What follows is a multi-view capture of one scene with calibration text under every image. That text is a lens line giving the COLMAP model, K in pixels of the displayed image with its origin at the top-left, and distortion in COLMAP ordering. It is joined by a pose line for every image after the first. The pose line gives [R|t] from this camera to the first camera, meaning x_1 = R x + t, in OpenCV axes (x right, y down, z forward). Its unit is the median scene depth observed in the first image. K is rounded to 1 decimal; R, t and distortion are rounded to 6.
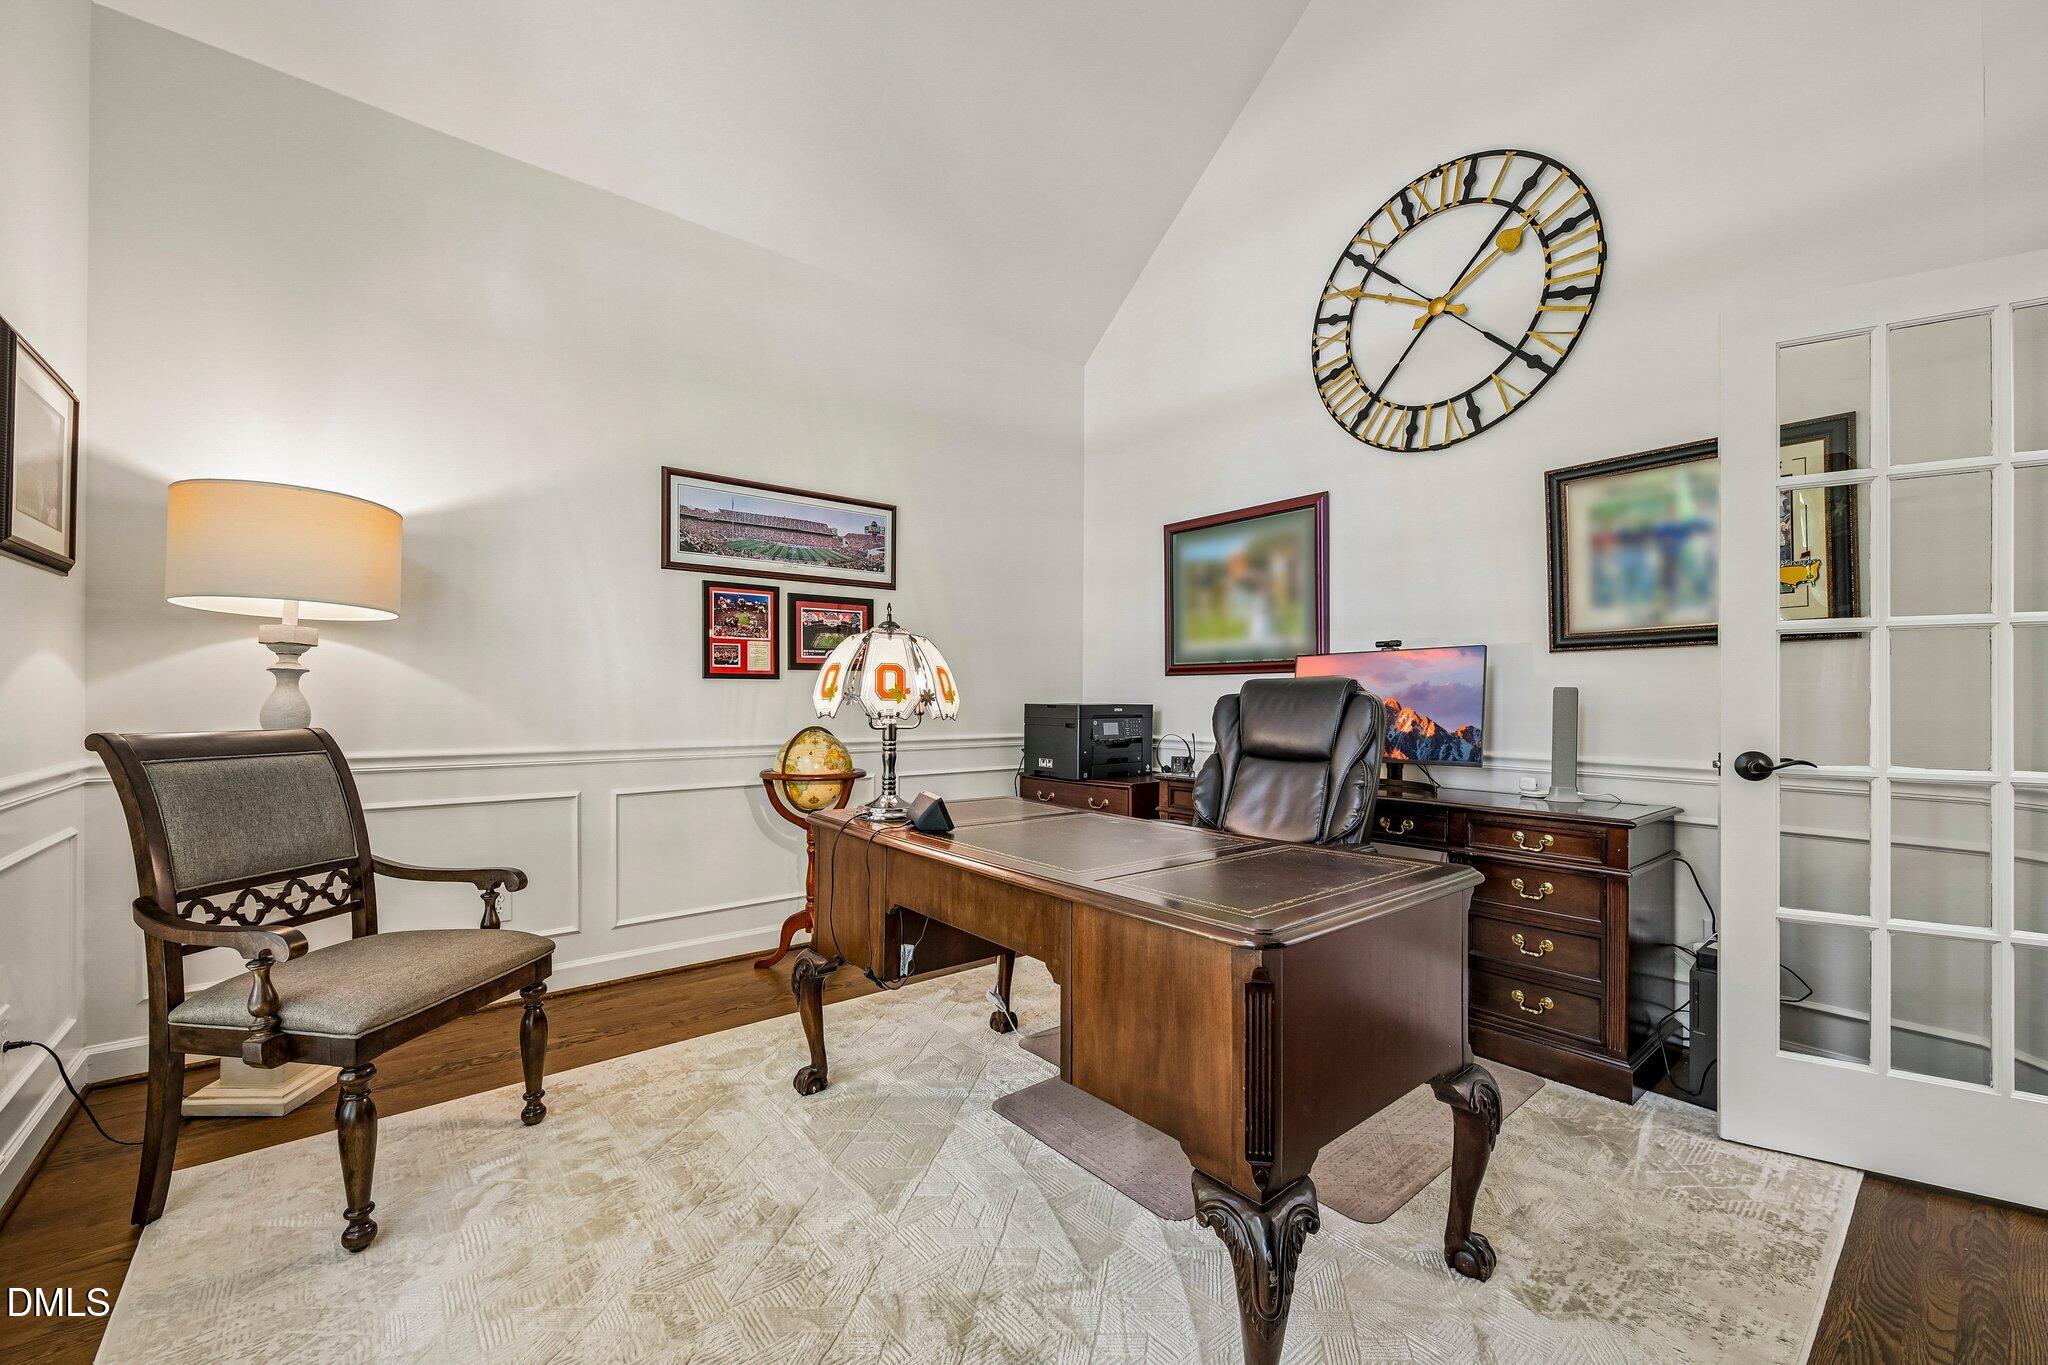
lens RADIAL K [[814.1, 0, 1022.7], [0, 814.1, 689.0], [0, 0, 1]] dist [-0.000470, -0.000160]
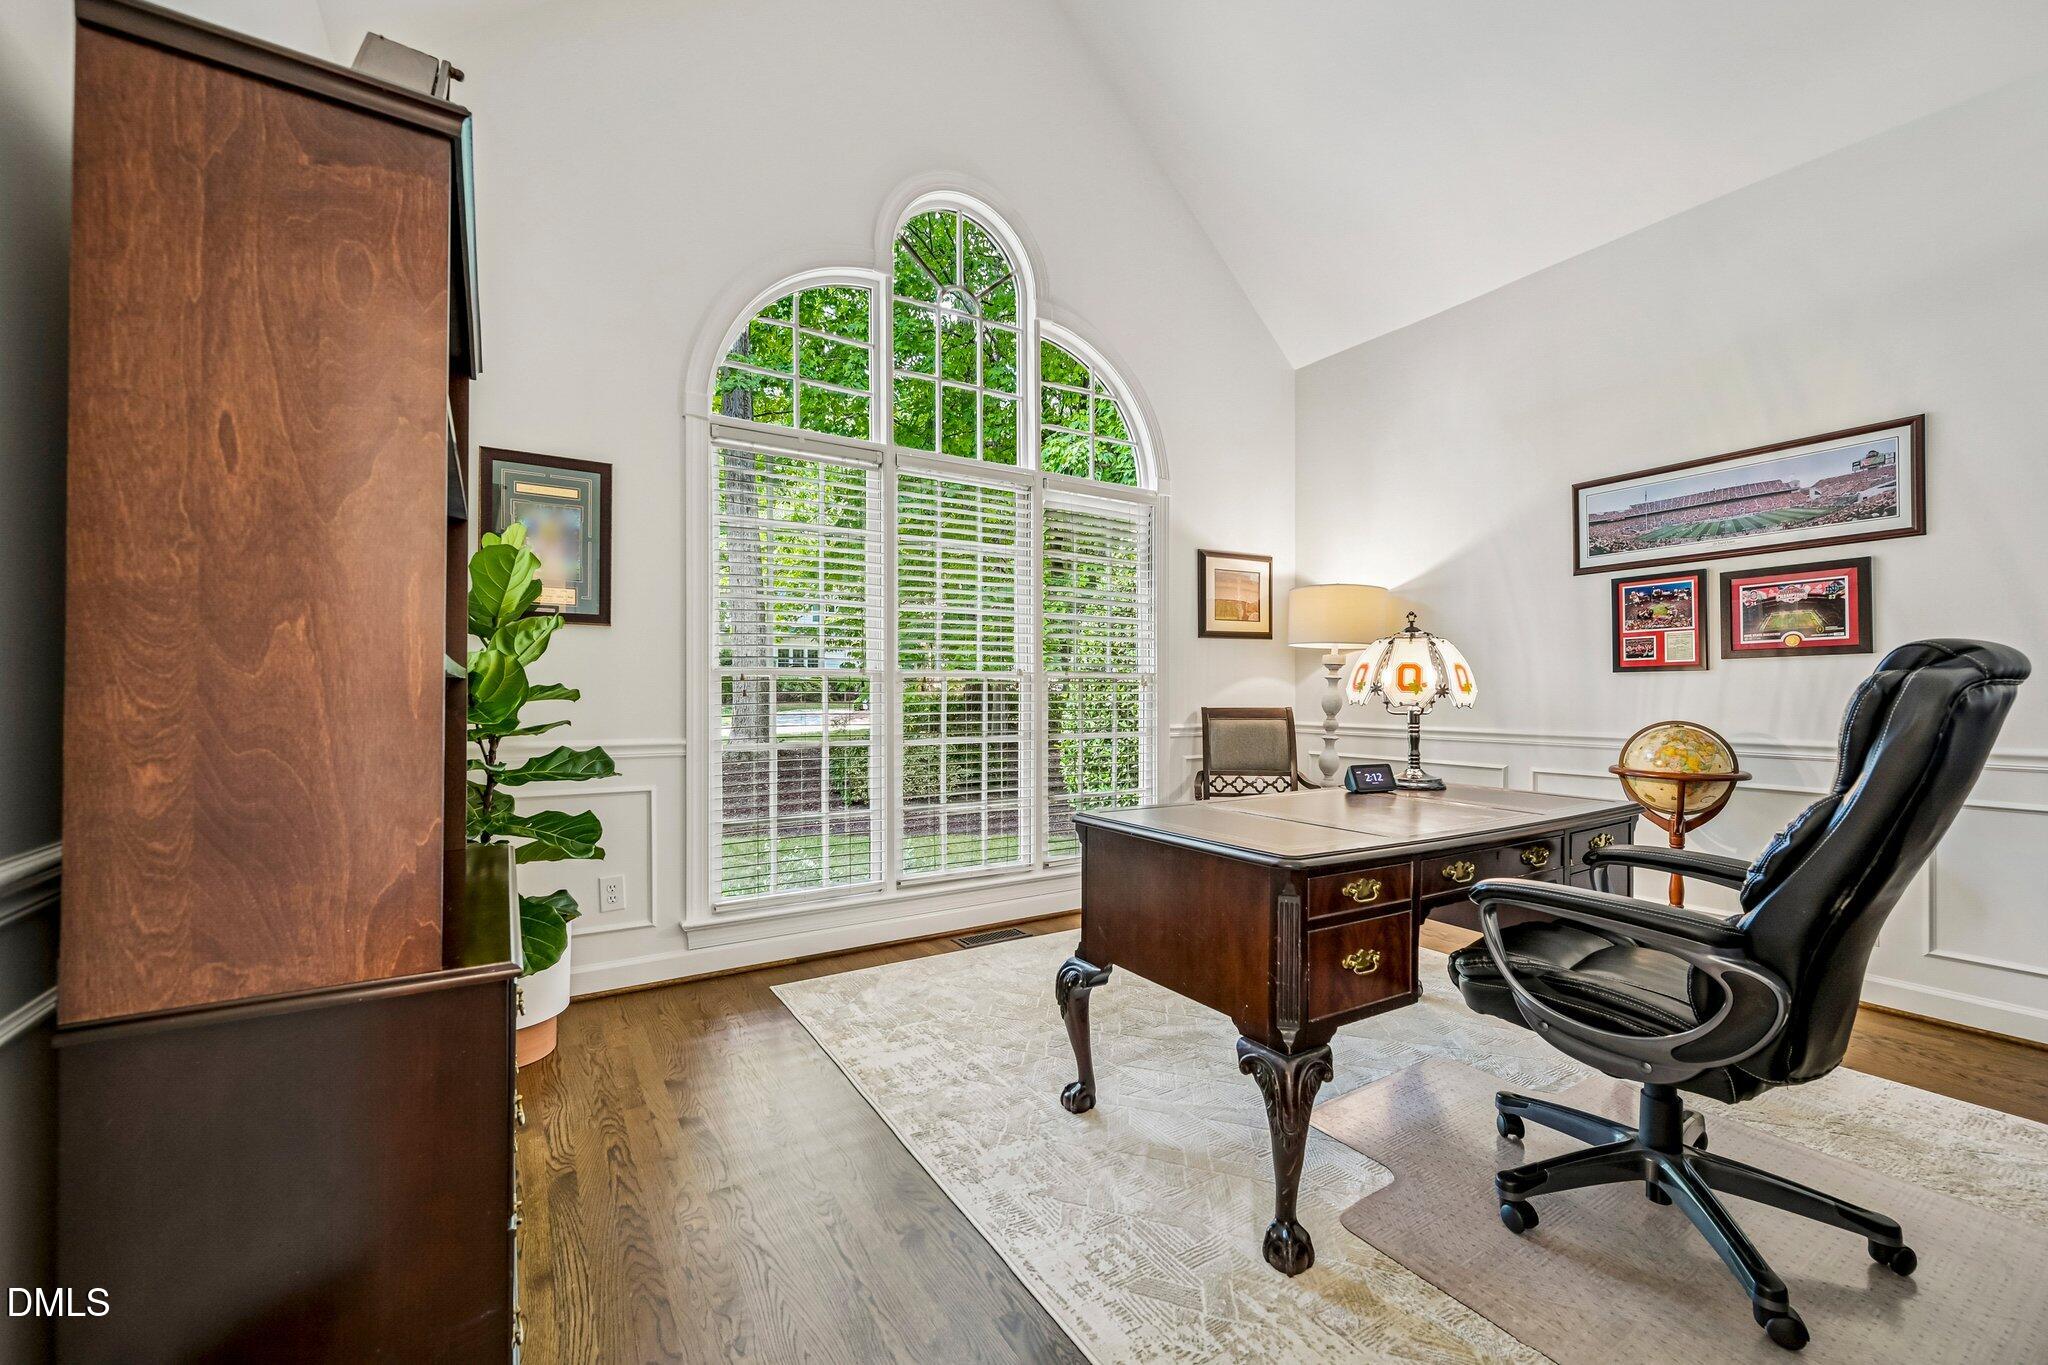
lens RADIAL K [[822.5, 0, 1024.0], [0, 822.5, 682.5], [0, 0, 1]] dist [-0.000913, -0.000365]
pose [[-0.137549, -0.014124, -0.990394, 0.758070], [0.012004, 0.999801, -0.015925, 0.007959], [0.990422, -0.014079, -0.137352, 0.389295]]
